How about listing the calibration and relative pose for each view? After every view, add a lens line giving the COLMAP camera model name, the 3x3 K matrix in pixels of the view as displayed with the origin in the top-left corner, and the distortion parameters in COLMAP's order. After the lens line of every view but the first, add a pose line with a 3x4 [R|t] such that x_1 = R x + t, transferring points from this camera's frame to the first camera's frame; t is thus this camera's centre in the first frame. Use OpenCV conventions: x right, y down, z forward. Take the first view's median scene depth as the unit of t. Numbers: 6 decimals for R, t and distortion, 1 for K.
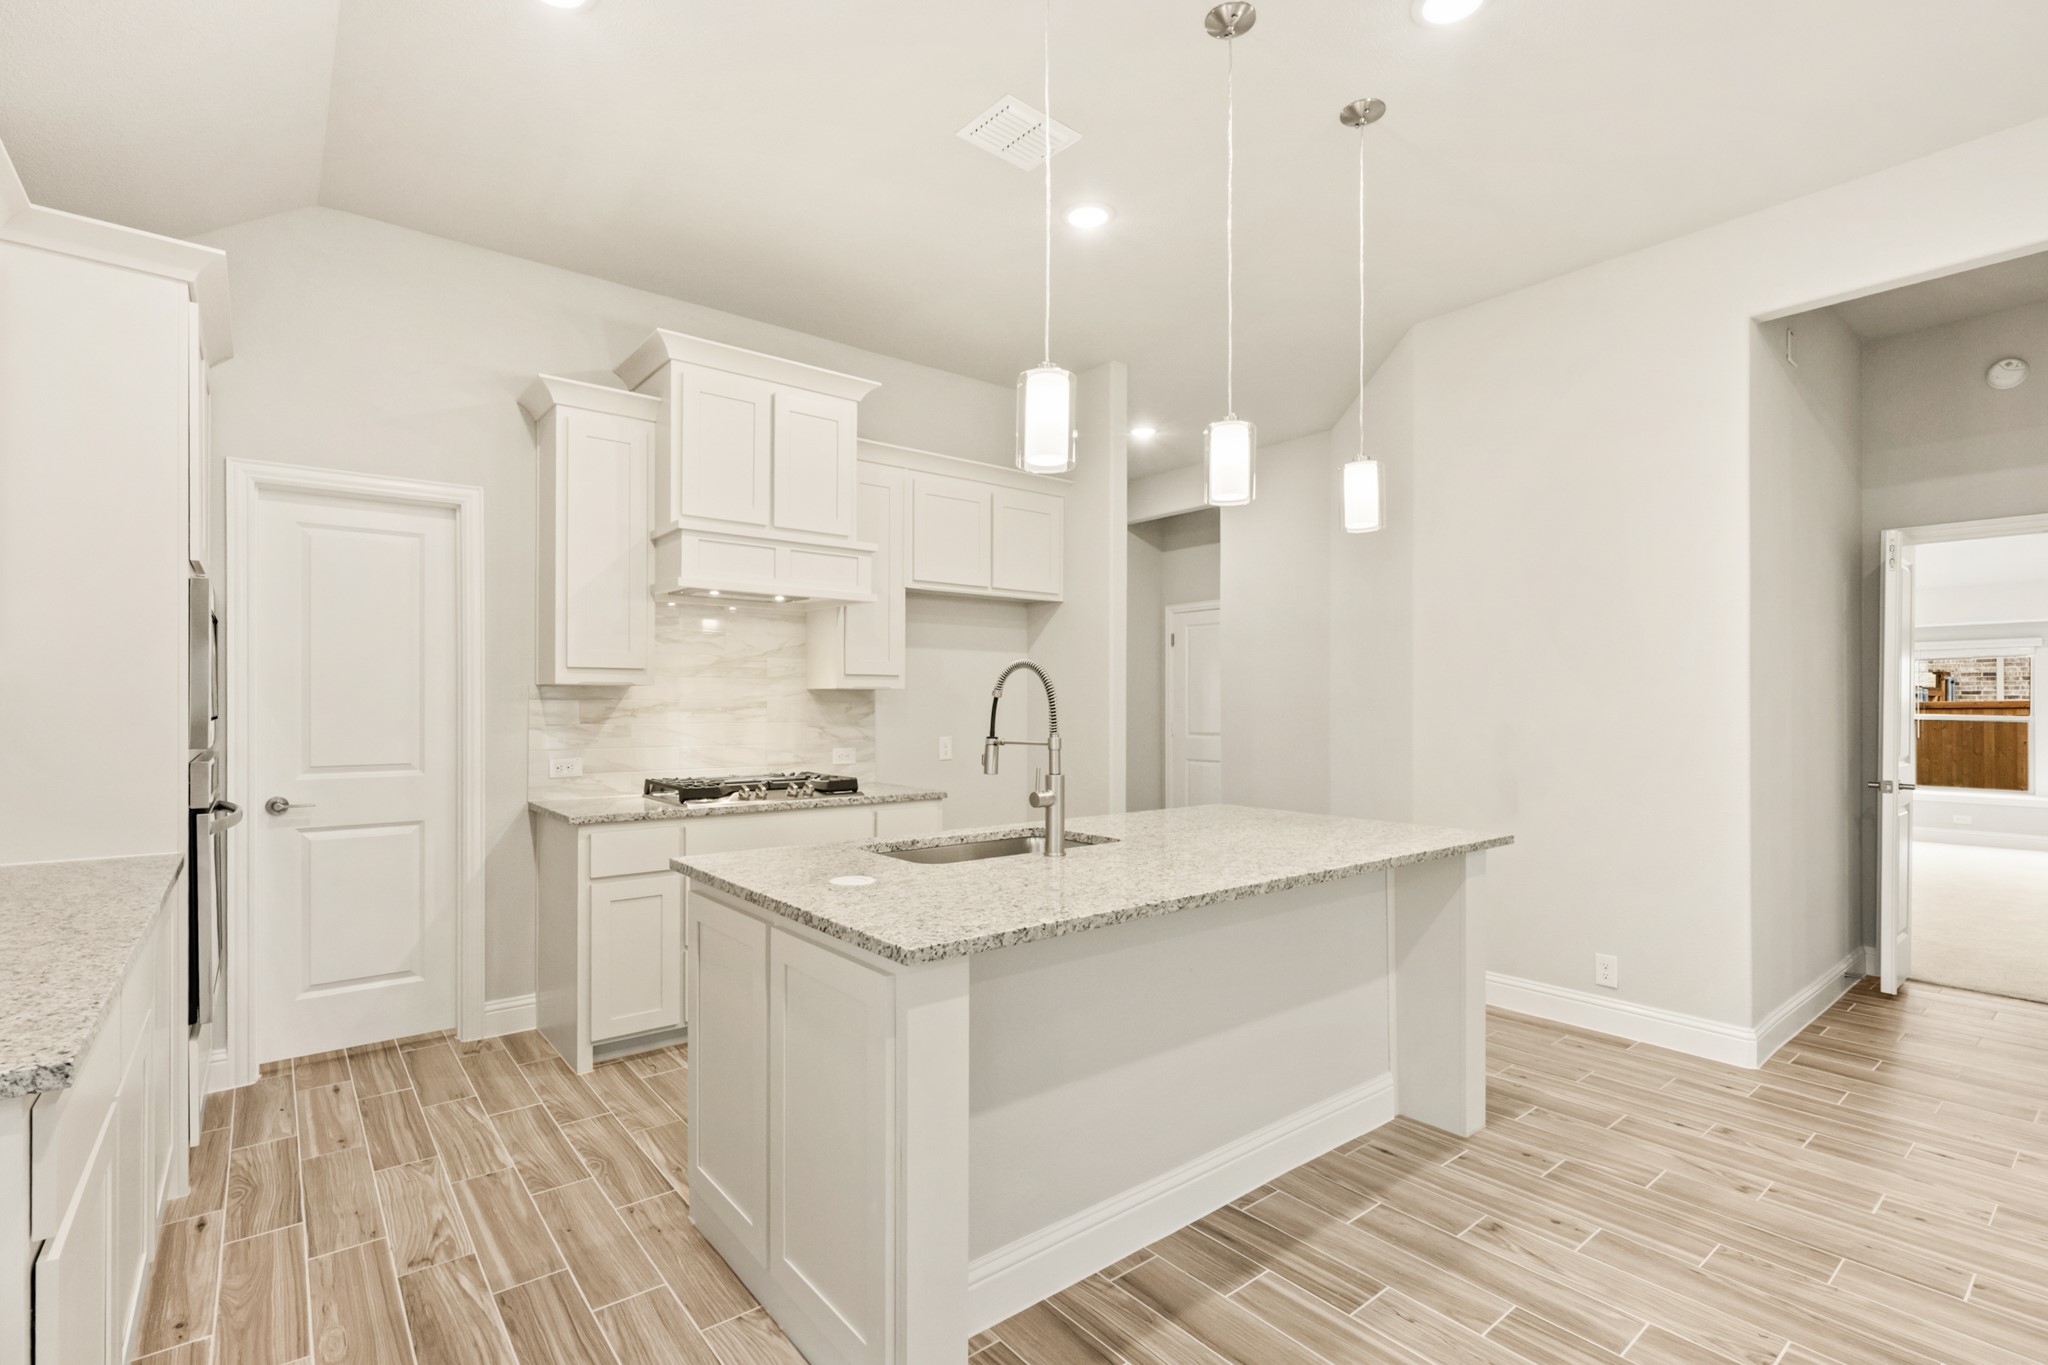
lens RADIAL K [[944.2, 0, 1017.3], [0, 944.2, 690.4], [0, 0, 1]] dist [-0.002303, 0.001691]
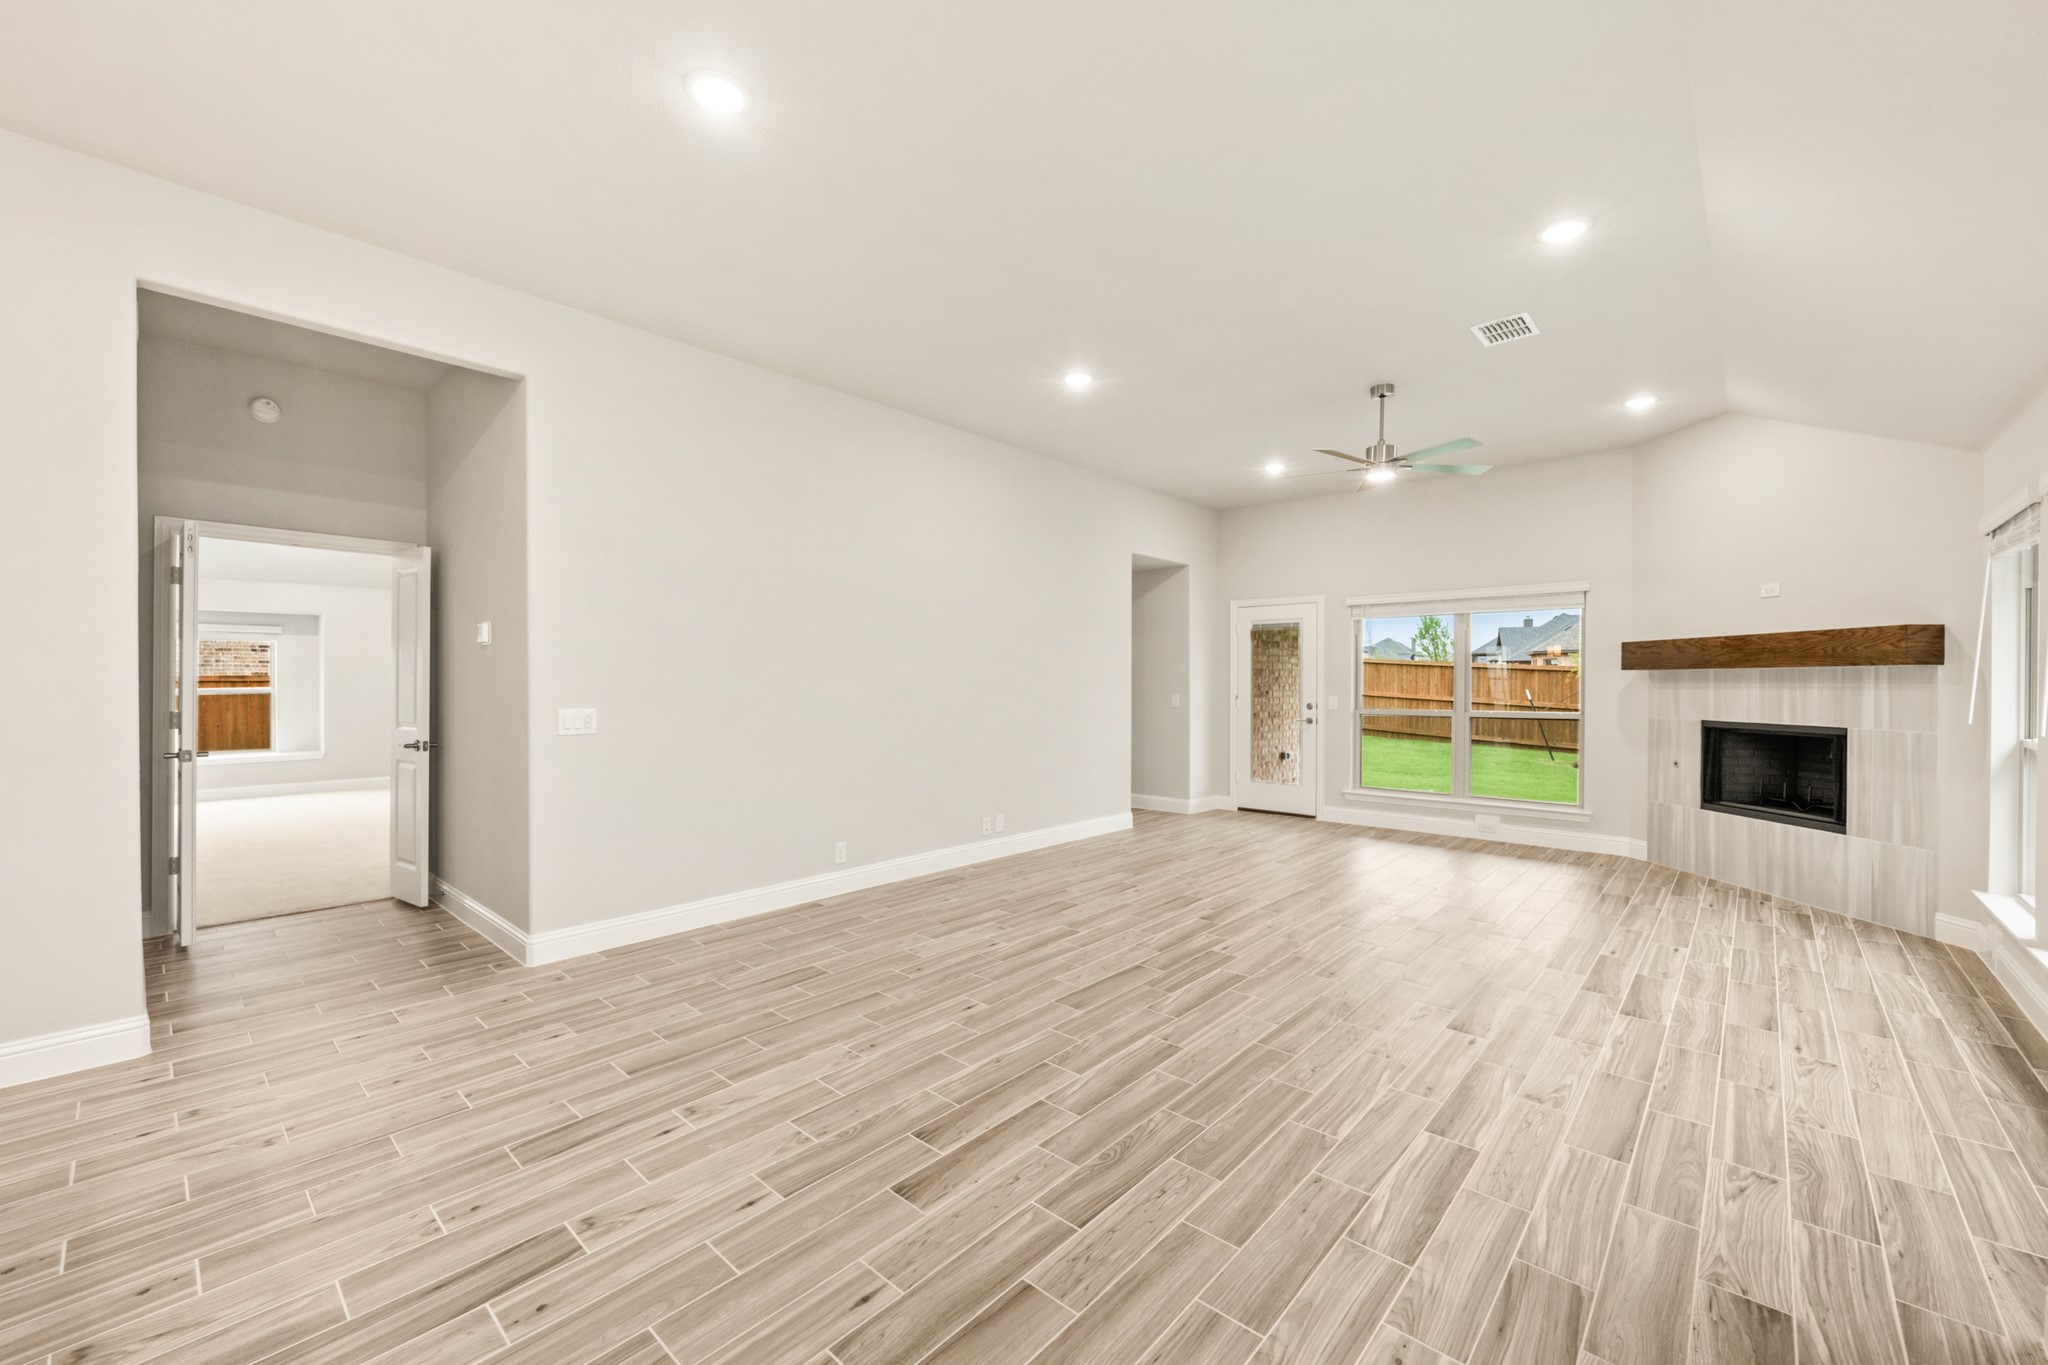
lens RADIAL K [[821.7, 0, 1024.5], [0, 821.7, 683.8], [0, 0, 1]] dist [-0.000017, 0.000429]
pose [[-0.154894, -0.003984, 0.987923, -0.193224], [-0.016230, 0.999867, 0.001487, 0.003045], [-0.987798, -0.015804, -0.154938, 0.237876]]
